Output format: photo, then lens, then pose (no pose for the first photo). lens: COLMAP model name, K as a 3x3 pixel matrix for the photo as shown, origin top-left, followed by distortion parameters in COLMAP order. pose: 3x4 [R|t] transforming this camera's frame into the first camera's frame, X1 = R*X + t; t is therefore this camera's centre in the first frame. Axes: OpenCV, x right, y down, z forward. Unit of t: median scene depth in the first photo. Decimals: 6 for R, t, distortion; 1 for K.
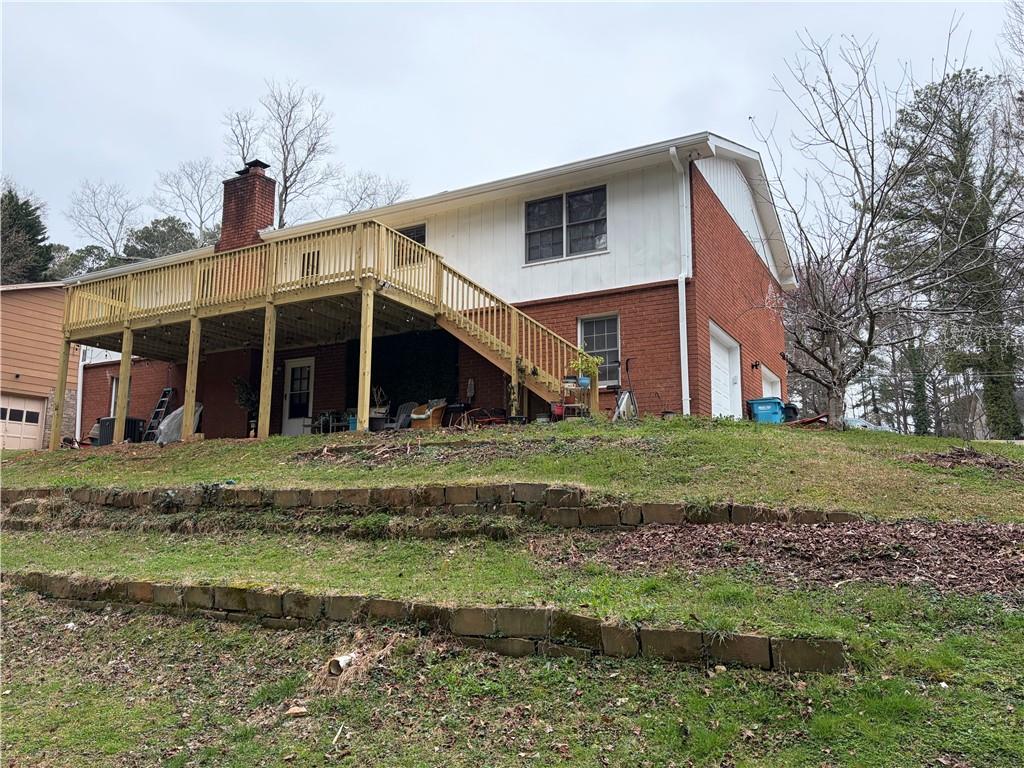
lens RADIAL K [[804.9, 0, 512.0], [0, 804.9, 384.0], [0, 0, 1]] dist [0.008161, 0.002070]
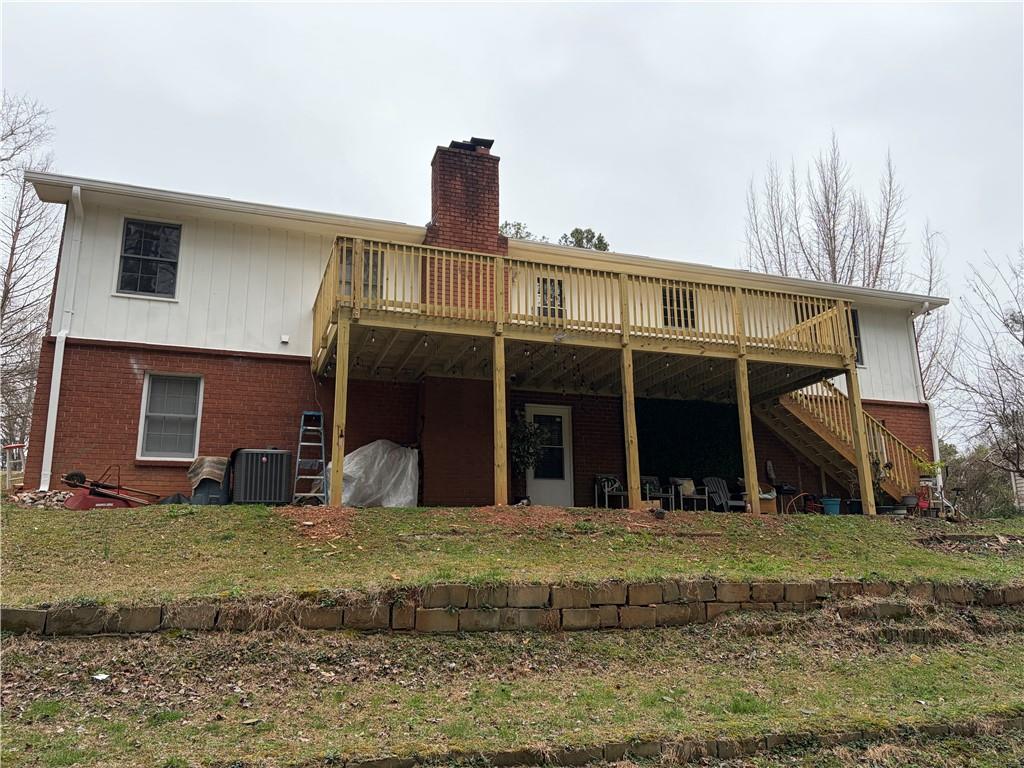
lens RADIAL K [[804.9, 0, 512.0], [0, 804.9, 384.0], [0, 0, 1]] dist [0.008161, 0.002070]
pose [[0.658311, 0.169546, 0.733403, -0.882727], [-0.091110, 0.985088, -0.145948, 0.064388], [-0.747211, 0.029259, 0.663942, 0.486080]]
